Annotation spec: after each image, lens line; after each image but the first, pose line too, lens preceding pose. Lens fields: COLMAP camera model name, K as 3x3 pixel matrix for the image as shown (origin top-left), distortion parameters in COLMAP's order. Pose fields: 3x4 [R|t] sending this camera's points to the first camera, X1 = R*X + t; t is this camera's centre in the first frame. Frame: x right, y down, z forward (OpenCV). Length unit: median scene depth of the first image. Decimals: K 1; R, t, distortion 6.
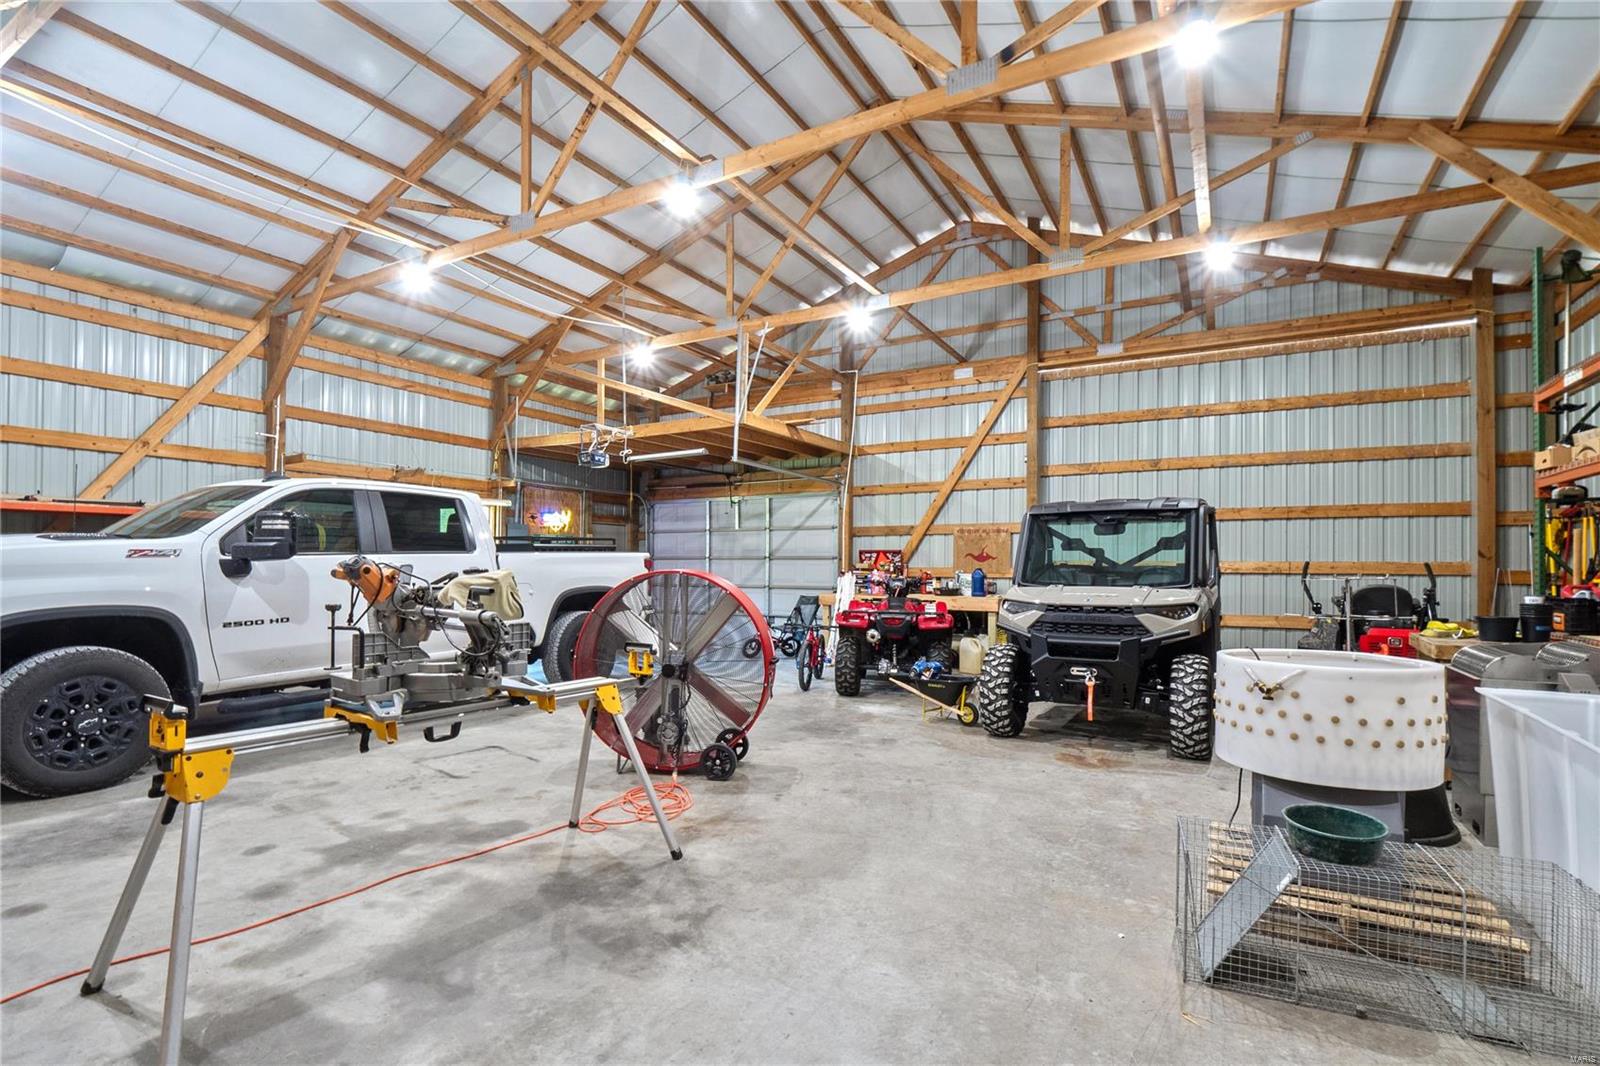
lens RADIAL K [[754.4, 0, 800.7], [0, 754.4, 540.5], [0, 0, 1]] dist [-0.011526, -0.001417]
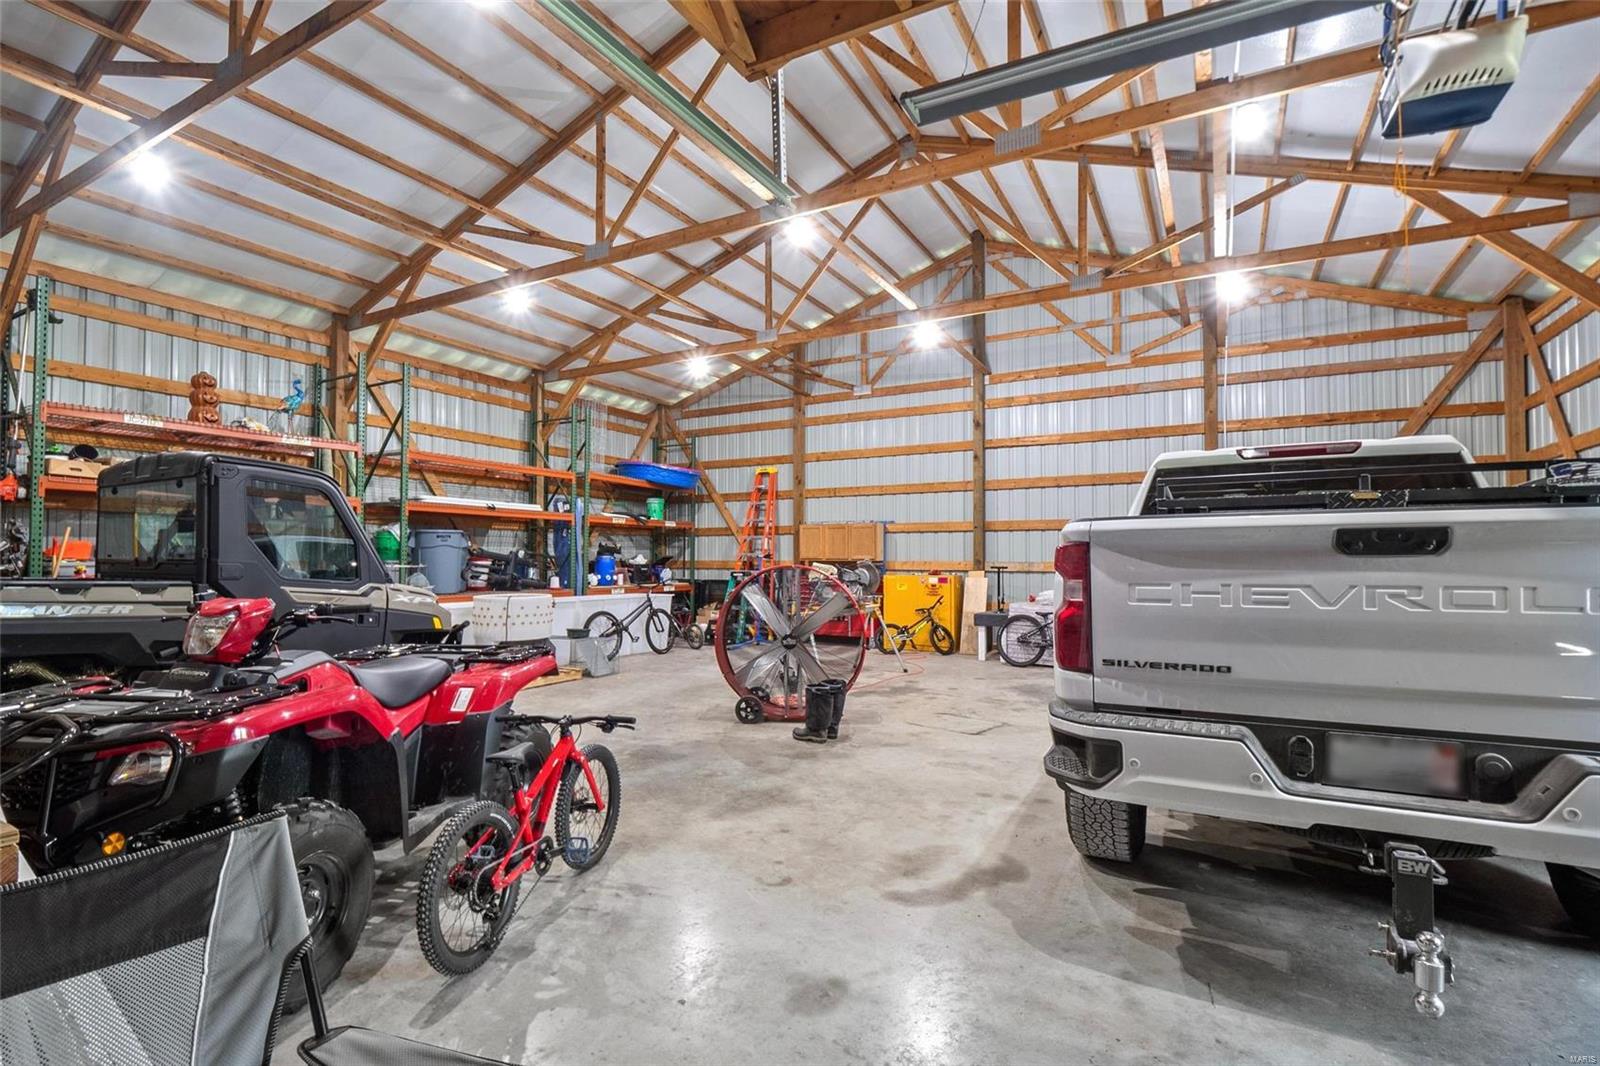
lens RADIAL K [[754.4, 0, 799.2], [0, 754.4, 542.9], [0, 0, 1]] dist [-0.011526, -0.001417]
pose [[0.999996, 0.001134, 0.002532, -0.062391], [-0.001160, 0.999945, 0.010400, -0.004286], [-0.002520, -0.010403, 0.999943, -0.110170]]
